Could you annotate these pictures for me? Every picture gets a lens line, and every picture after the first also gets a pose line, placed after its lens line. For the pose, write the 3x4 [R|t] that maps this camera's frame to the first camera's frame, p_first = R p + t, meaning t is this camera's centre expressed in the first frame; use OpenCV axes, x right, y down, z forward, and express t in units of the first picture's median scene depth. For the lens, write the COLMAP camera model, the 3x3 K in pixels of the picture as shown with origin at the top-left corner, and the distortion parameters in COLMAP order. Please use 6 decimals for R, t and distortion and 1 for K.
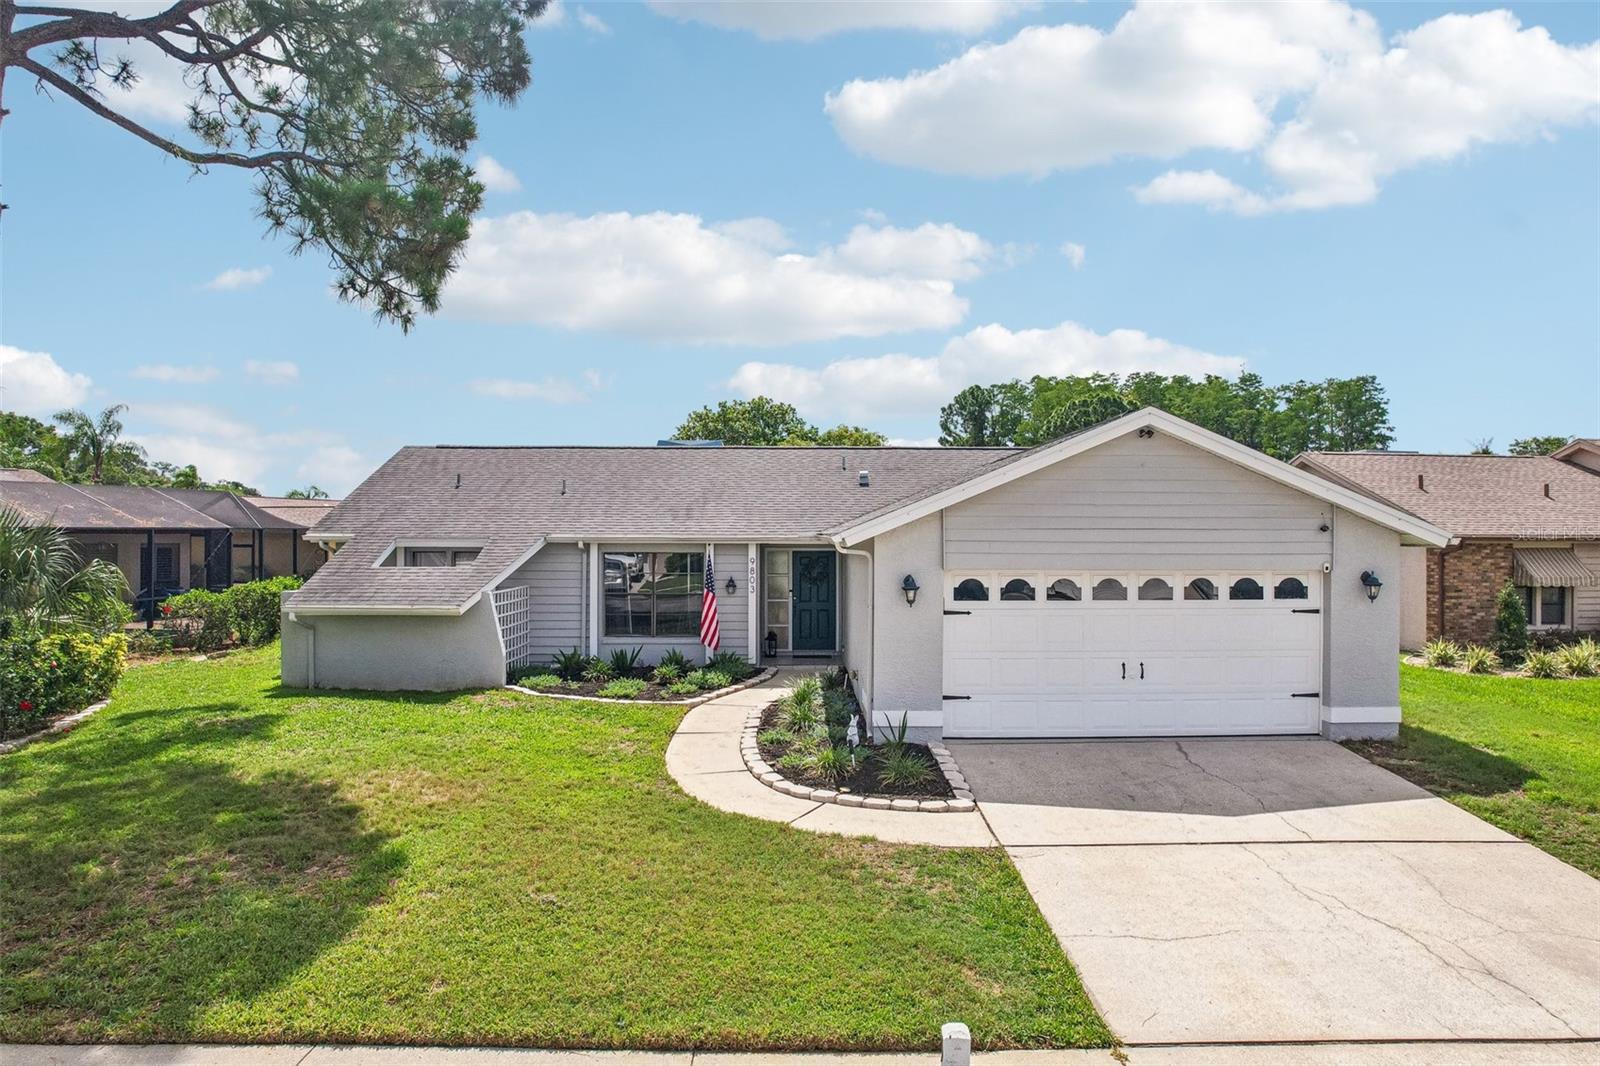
lens RADIAL K [[1025.3, 0, 800.0], [0, 1025.3, 533.0], [0, 0, 1]] dist [-0.091945, 0.082782]
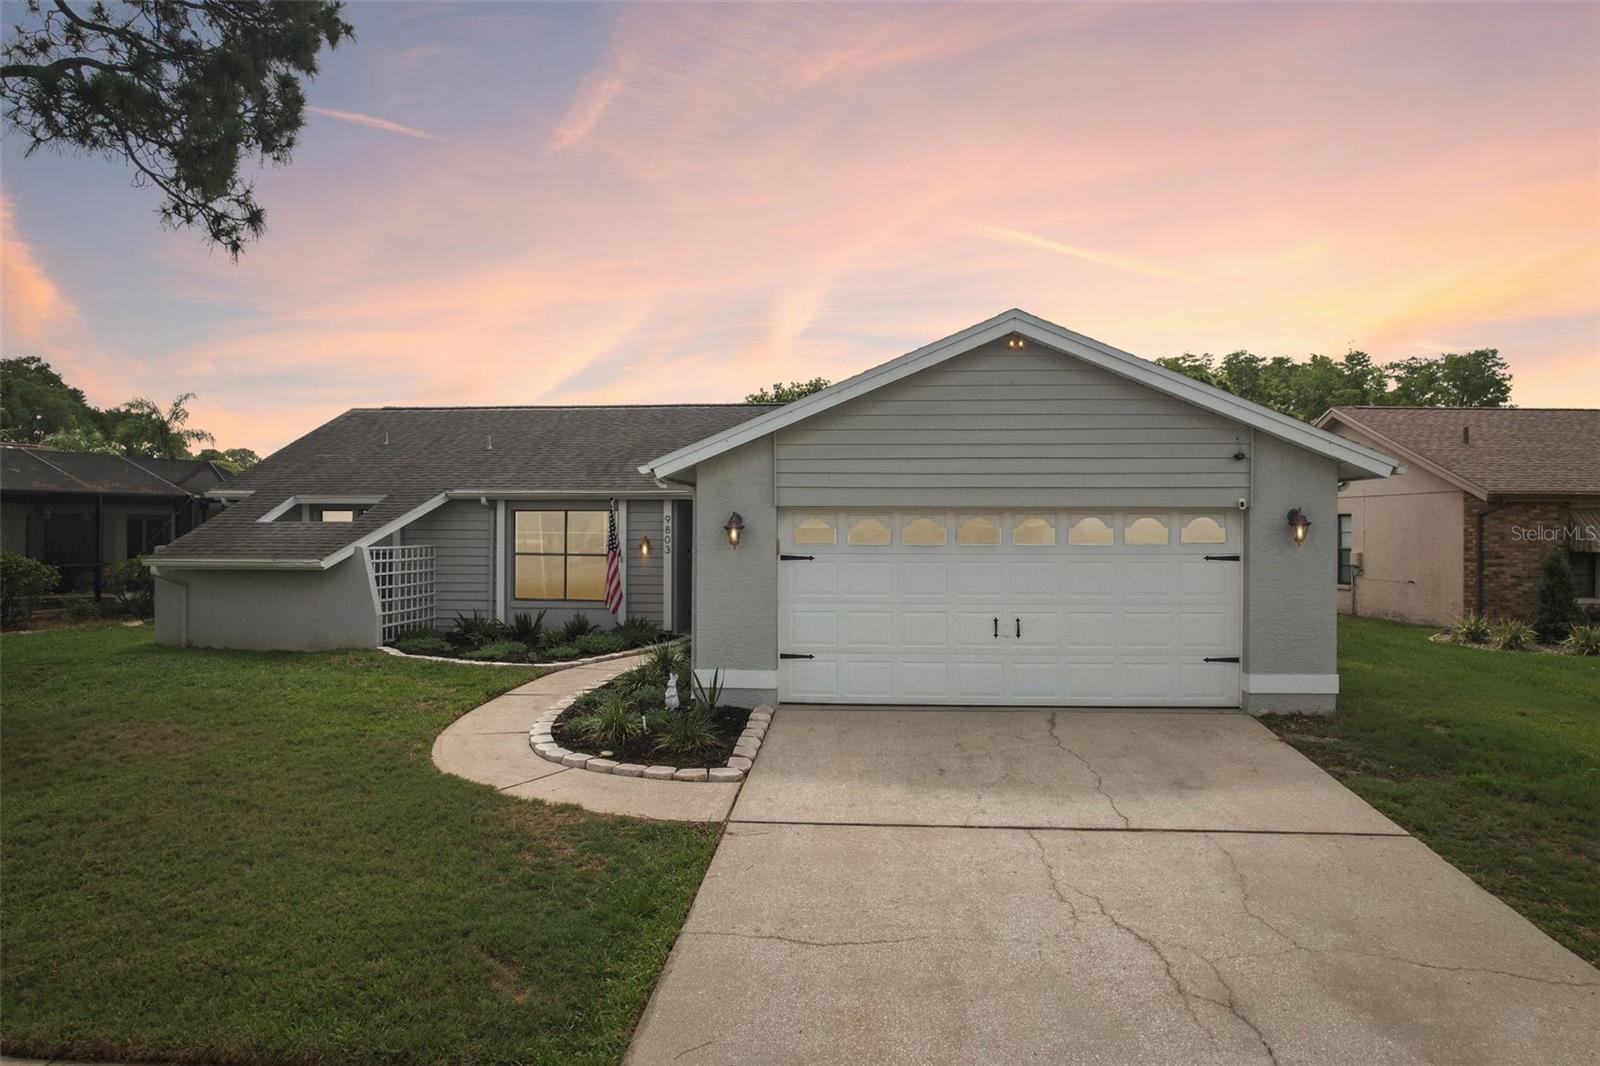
lens RADIAL K [[1032.5, 0, 811.0], [0, 1032.5, 521.6], [0, 0, 1]] dist [-0.074727, 0.057979]
pose [[0.995639, -0.001466, -0.093281, 0.242411], [0.000811, 0.999975, -0.007060, 0.052973], [0.093289, 0.006953, 0.995615, 0.133205]]
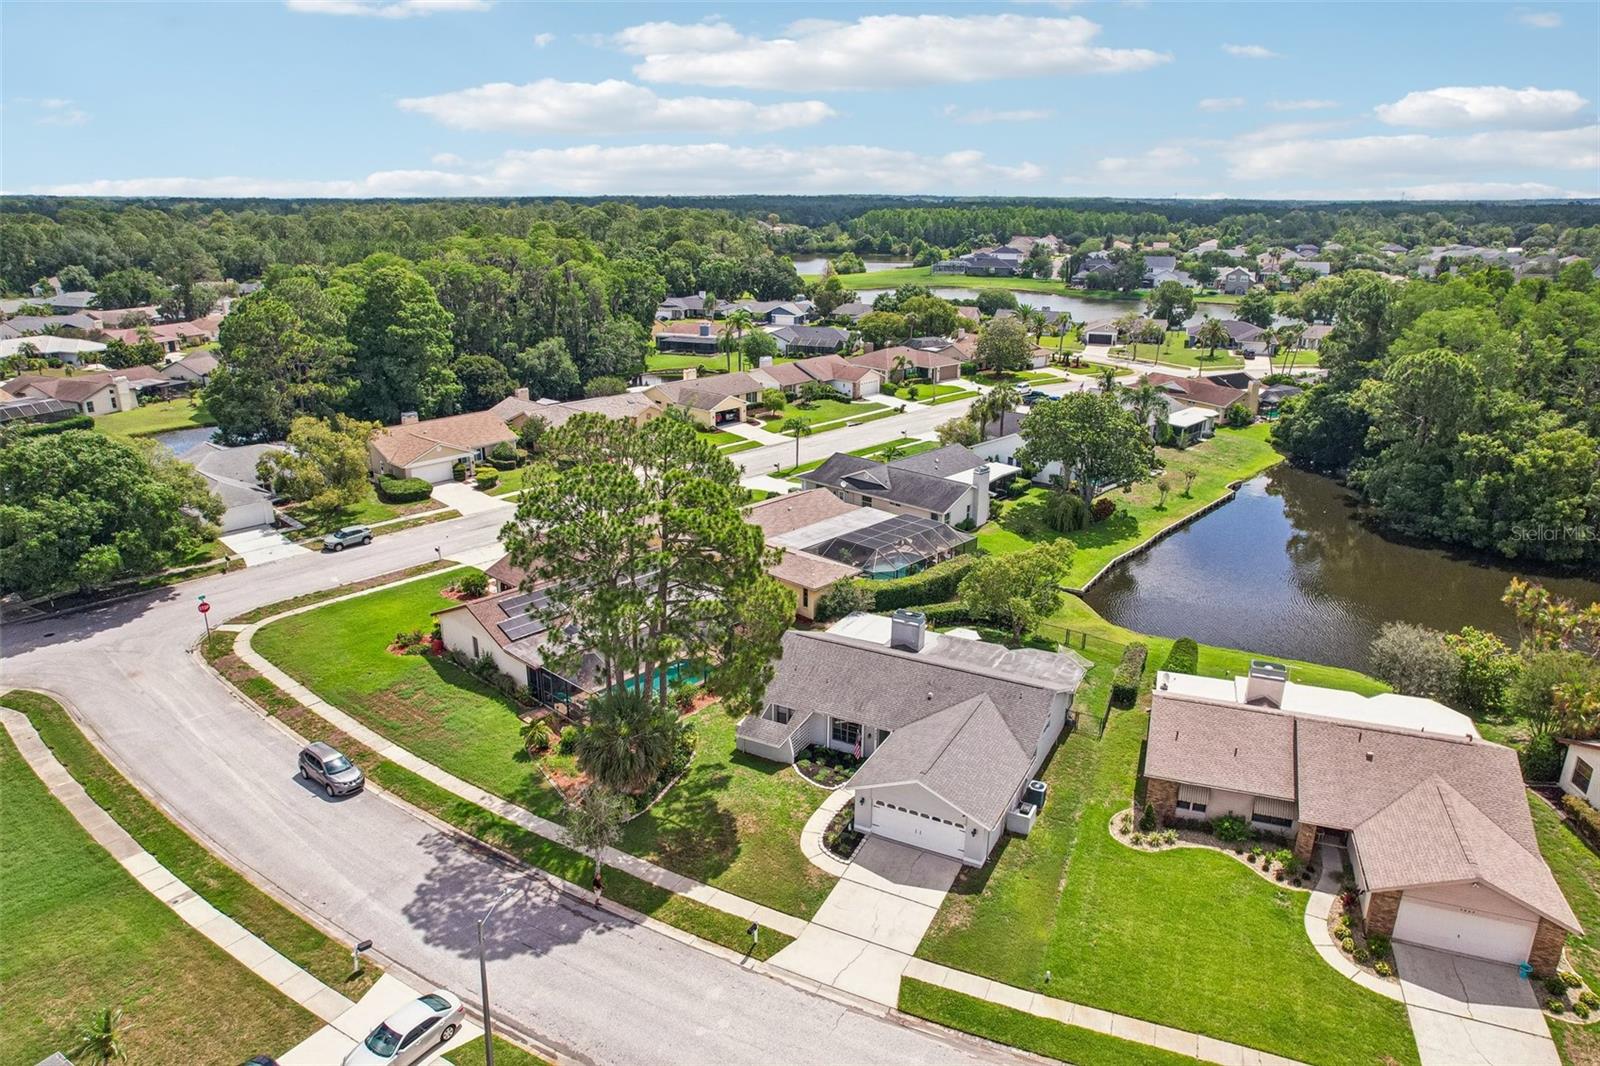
lens RADIAL K [[1032.5, 0, 811.0], [0, 1032.5, 521.6], [0, 0, 1]] dist [-0.074727, 0.057979]
pose [[0.883881, 0.149247, -0.443261, 1.496100], [-0.005401, 0.950915, 0.309406, -2.155162], [0.467681, -0.271084, 0.841301, -2.115806]]
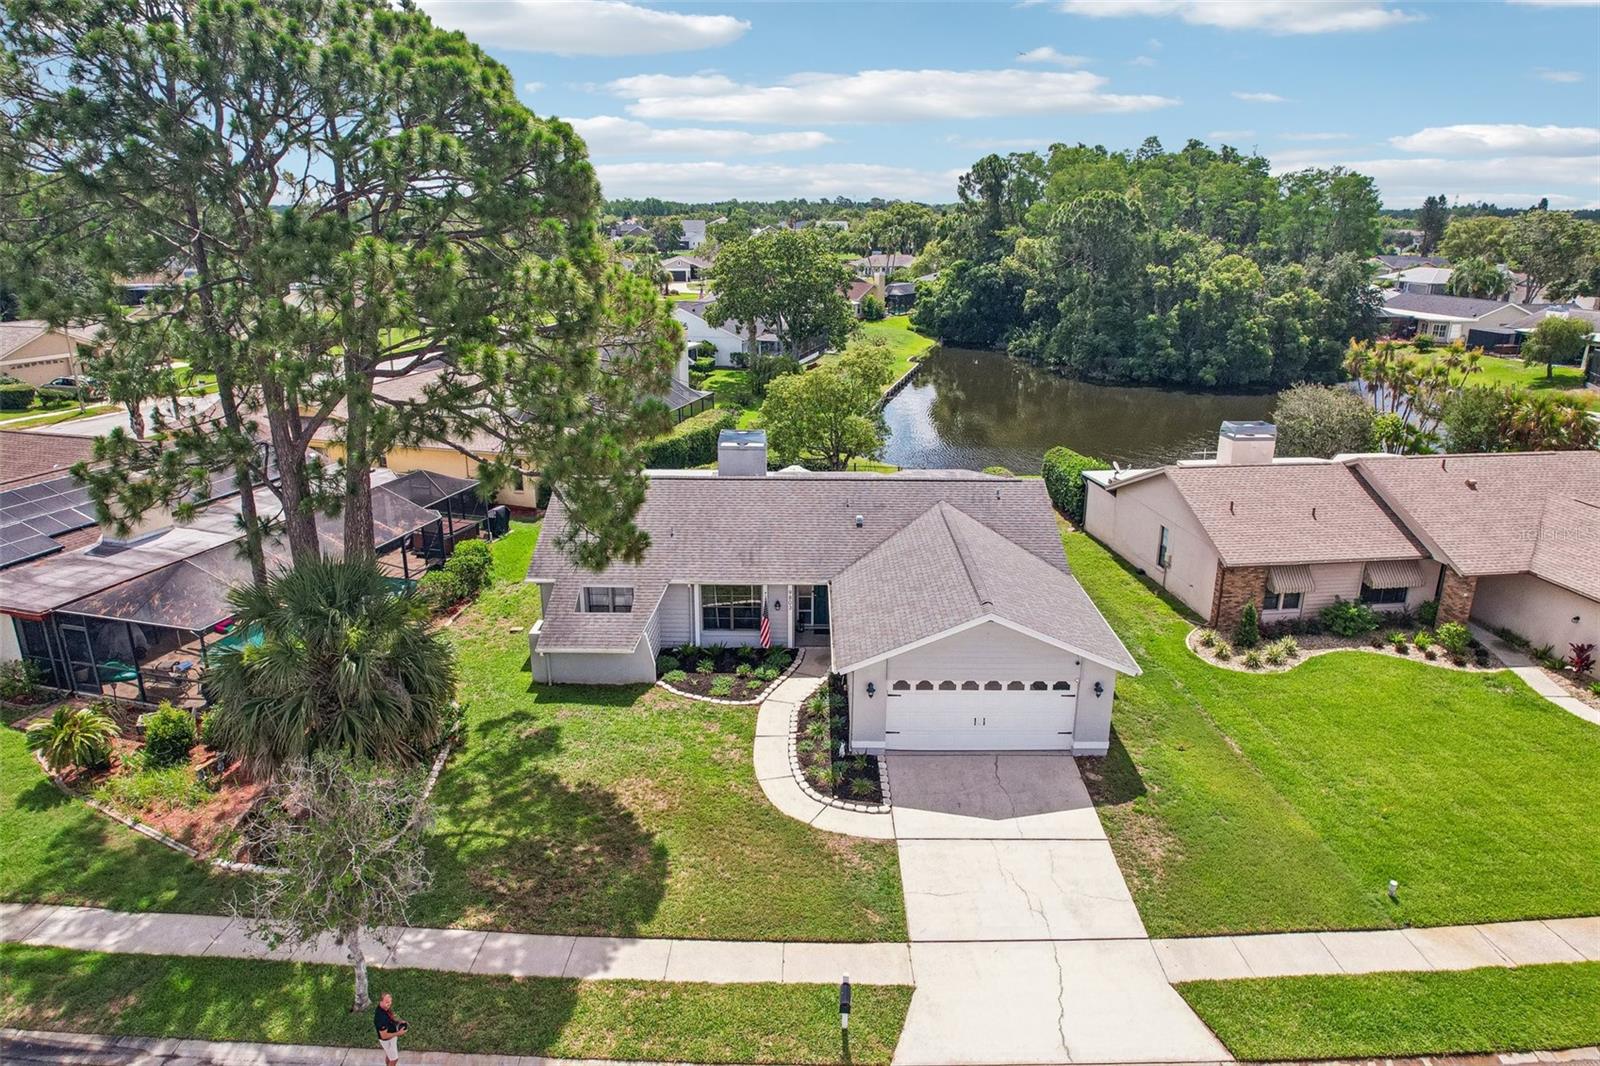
lens RADIAL K [[1032.5, 0, 811.0], [0, 1032.5, 521.6], [0, 0, 1]] dist [-0.074727, 0.057979]
pose [[0.999924, 0.008596, -0.008866, 0.002035], [-0.005597, 0.955454, 0.295088, -0.848851], [0.011008, -0.295016, 0.955429, -0.856600]]
